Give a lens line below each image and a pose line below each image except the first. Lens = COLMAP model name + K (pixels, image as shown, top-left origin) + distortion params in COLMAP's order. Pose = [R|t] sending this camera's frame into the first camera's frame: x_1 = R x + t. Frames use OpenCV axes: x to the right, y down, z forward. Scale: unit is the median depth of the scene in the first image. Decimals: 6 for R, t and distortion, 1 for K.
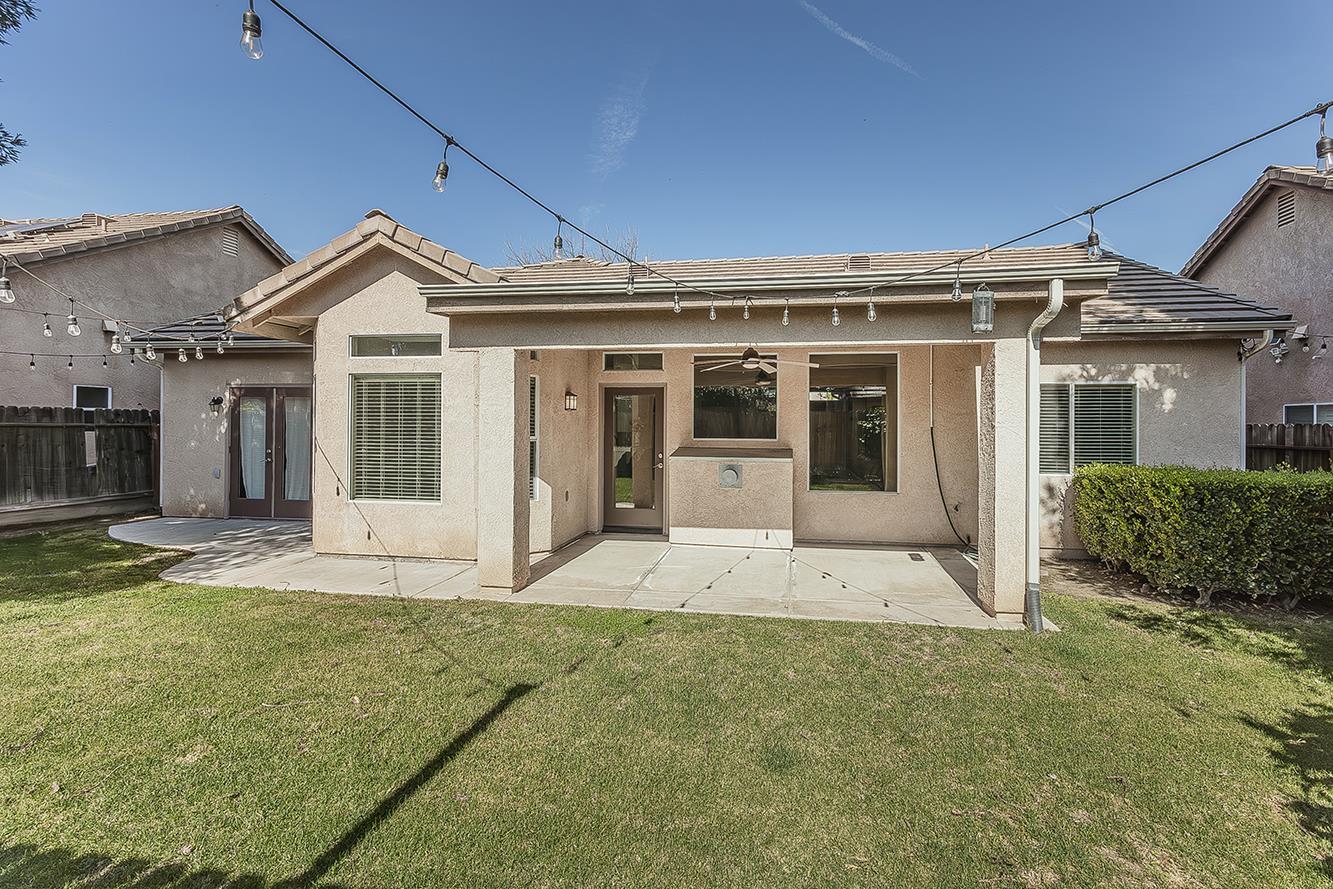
lens RADIAL K [[556.6, 0, 710.0], [0, 556.6, 426.1], [0, 0, 1]] dist [0.002833, -0.000846]
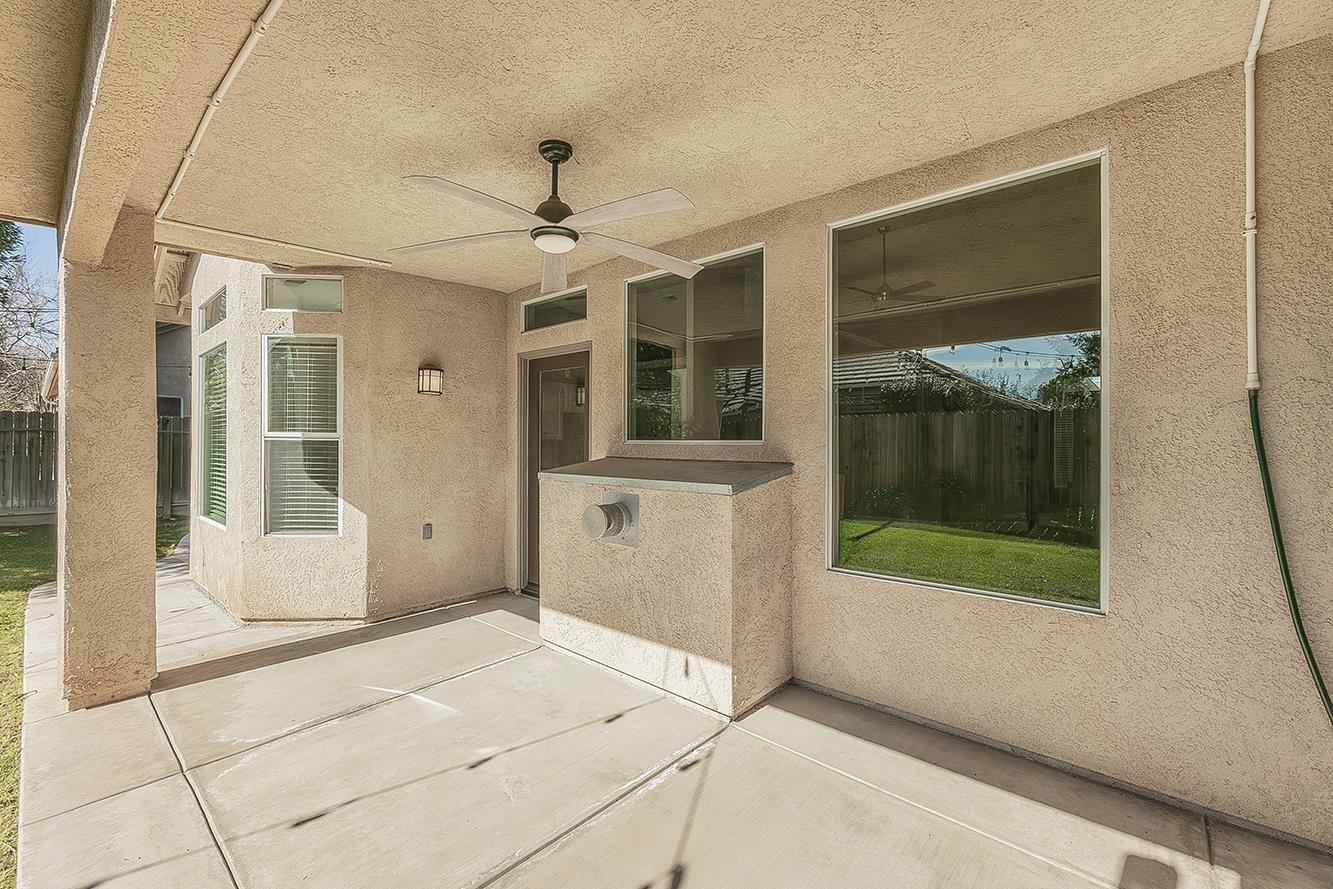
lens RADIAL K [[556.6, 0, 655.2], [0, 556.6, 445.7], [0, 0, 1]] dist [0.002833, -0.000846]
pose [[0.835105, -0.000200, -0.550091, 0.307474], [-0.005219, 0.999952, -0.008287, 0.033316], [0.550066, 0.009792, 0.835064, 0.628592]]
